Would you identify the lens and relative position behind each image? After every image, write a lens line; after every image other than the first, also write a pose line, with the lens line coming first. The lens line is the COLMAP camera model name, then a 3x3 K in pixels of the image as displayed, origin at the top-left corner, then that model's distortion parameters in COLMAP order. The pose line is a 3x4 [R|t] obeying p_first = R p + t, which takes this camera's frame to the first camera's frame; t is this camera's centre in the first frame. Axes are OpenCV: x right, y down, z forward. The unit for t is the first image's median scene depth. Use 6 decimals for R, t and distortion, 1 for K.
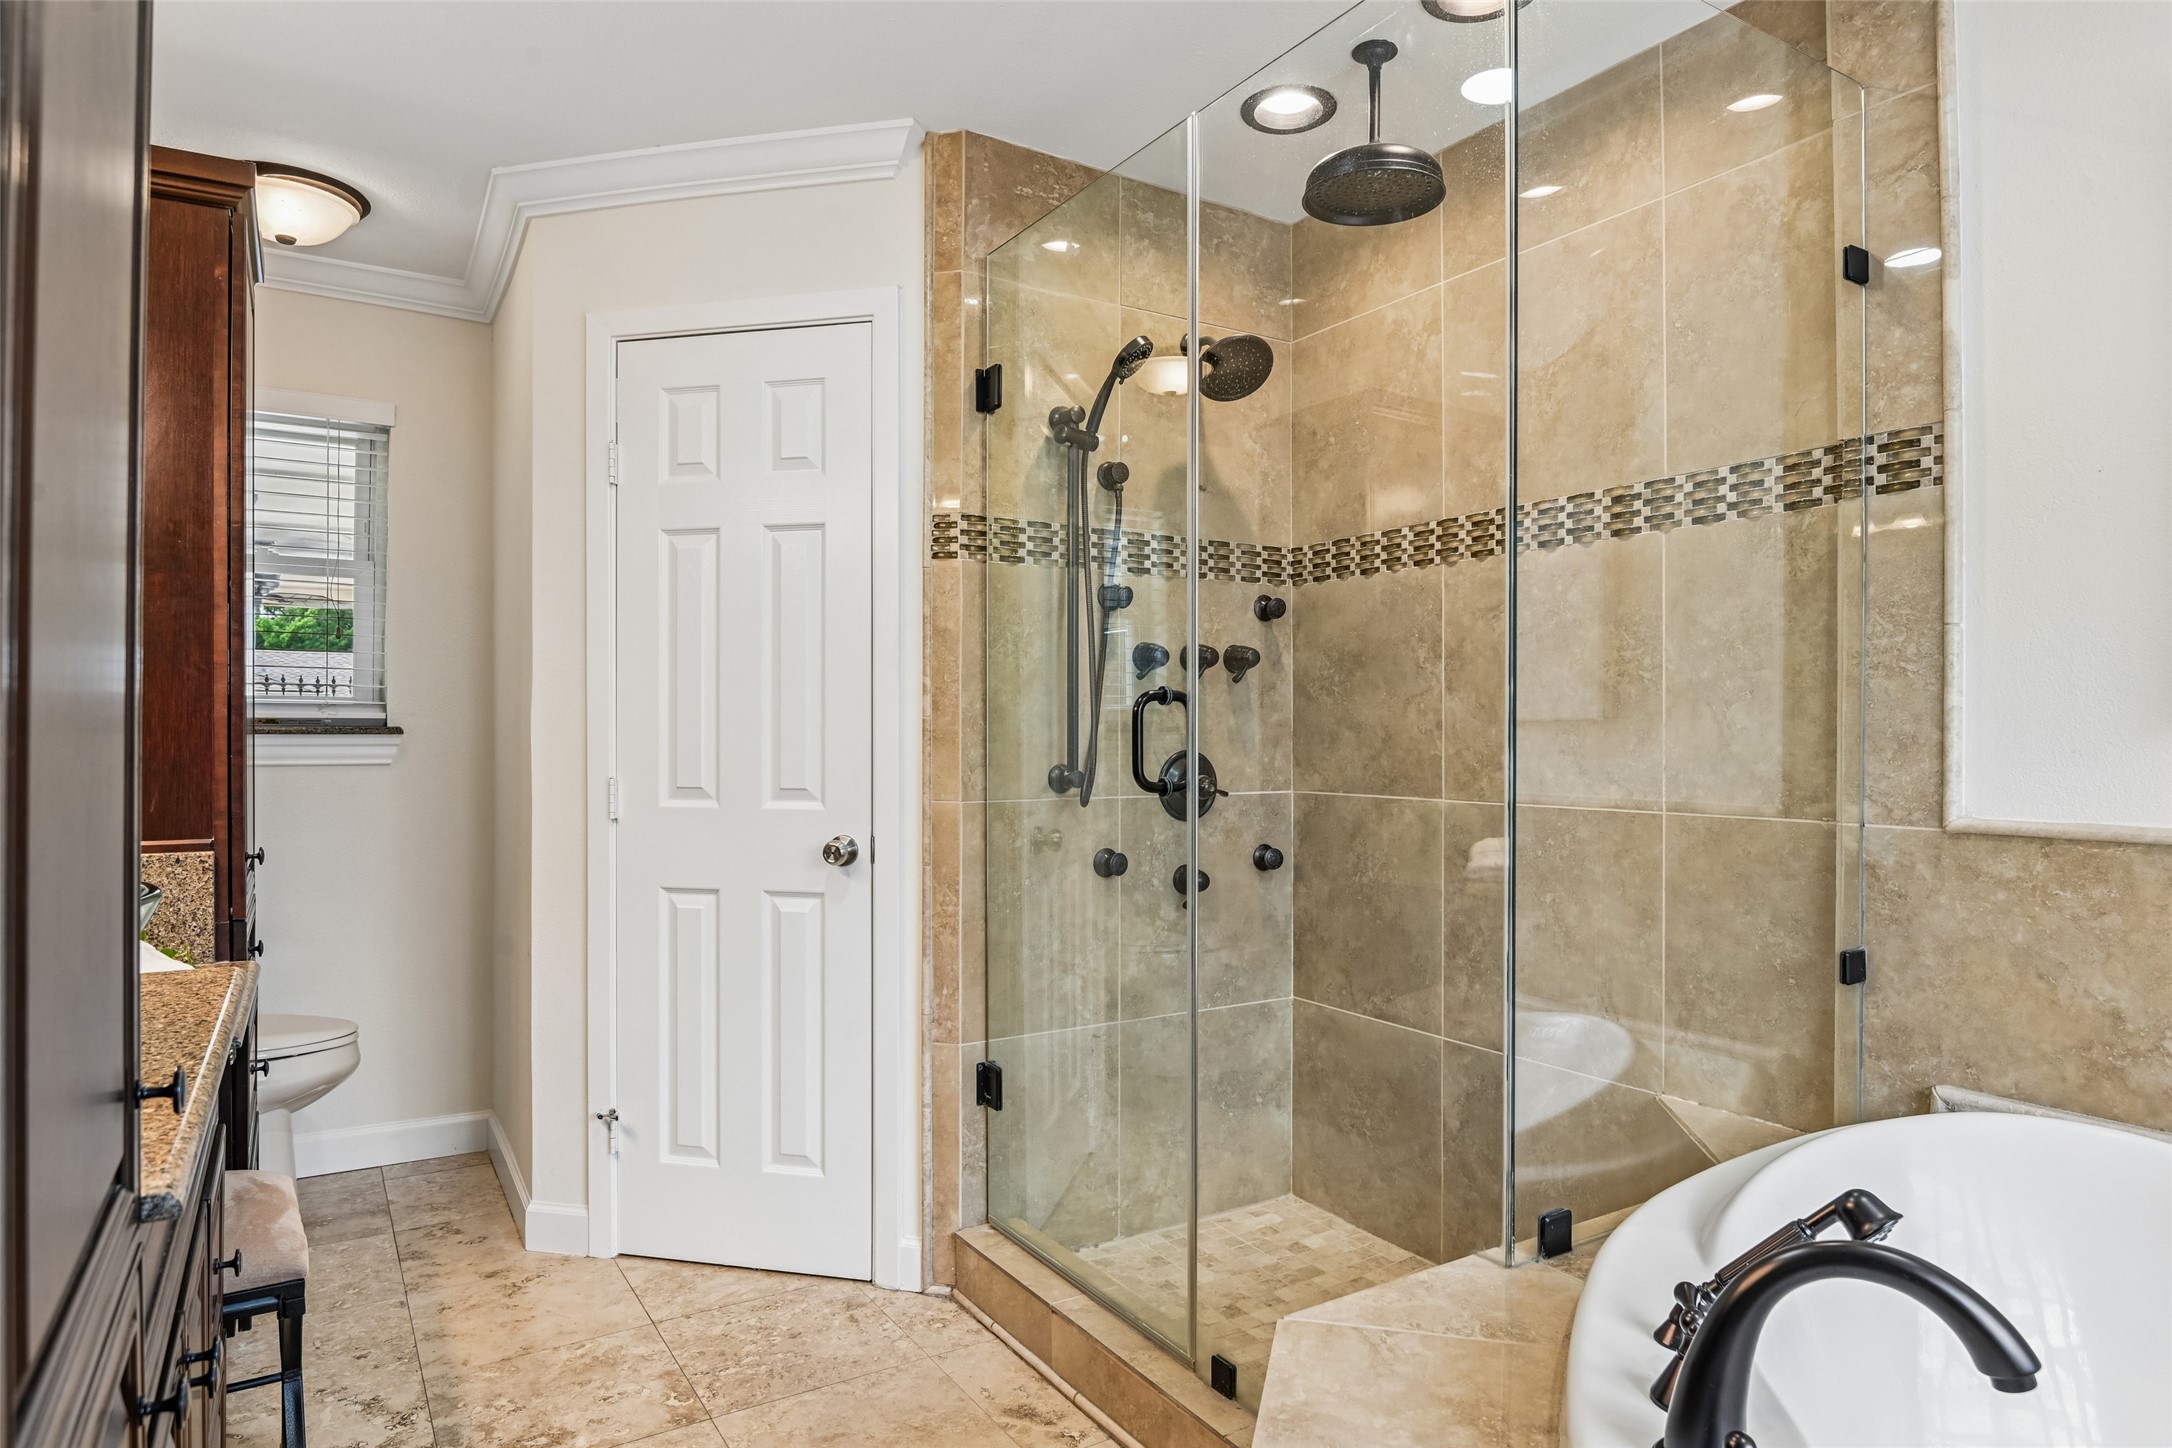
lens RADIAL K [[1253.1, 0, 1095.1], [0, 1253.1, 734.7], [0, 0, 1]] dist [-0.007143, -0.015196]
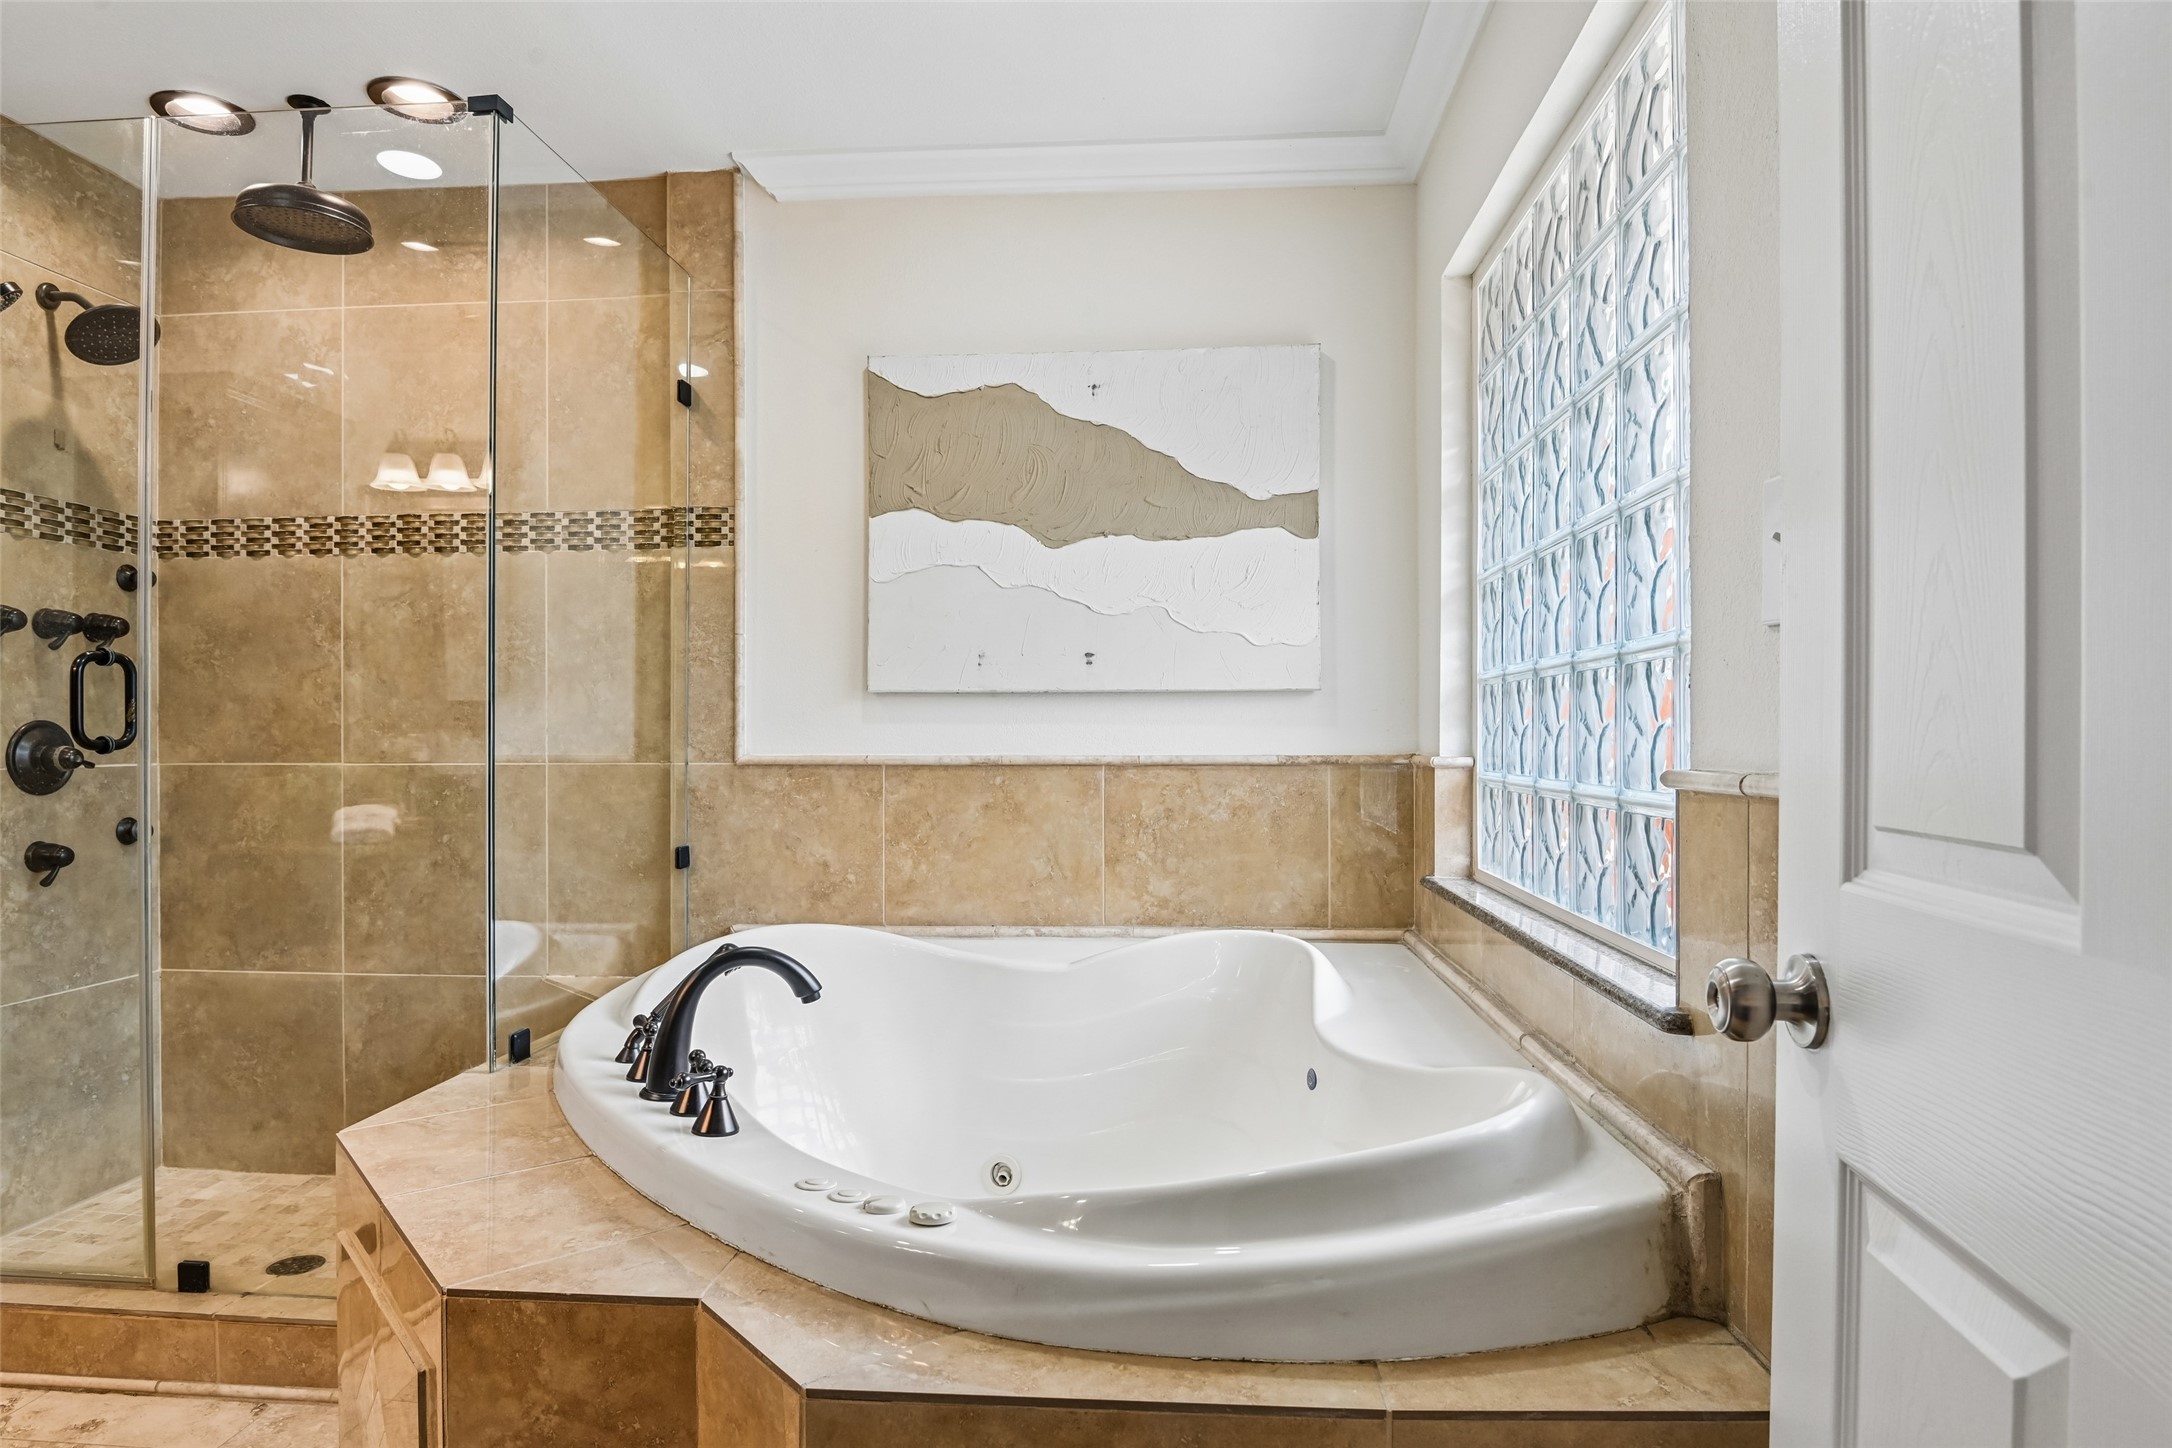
lens RADIAL K [[1253.1, 0, 1095.1], [0, 1253.1, 734.7], [0, 0, 1]] dist [-0.007143, -0.015196]
pose [[0.592219, -0.001697, 0.805775, -0.273874], [0.003215, 0.999995, -0.000257, 0.034087], [-0.805770, 0.002743, 0.592222, -0.260086]]
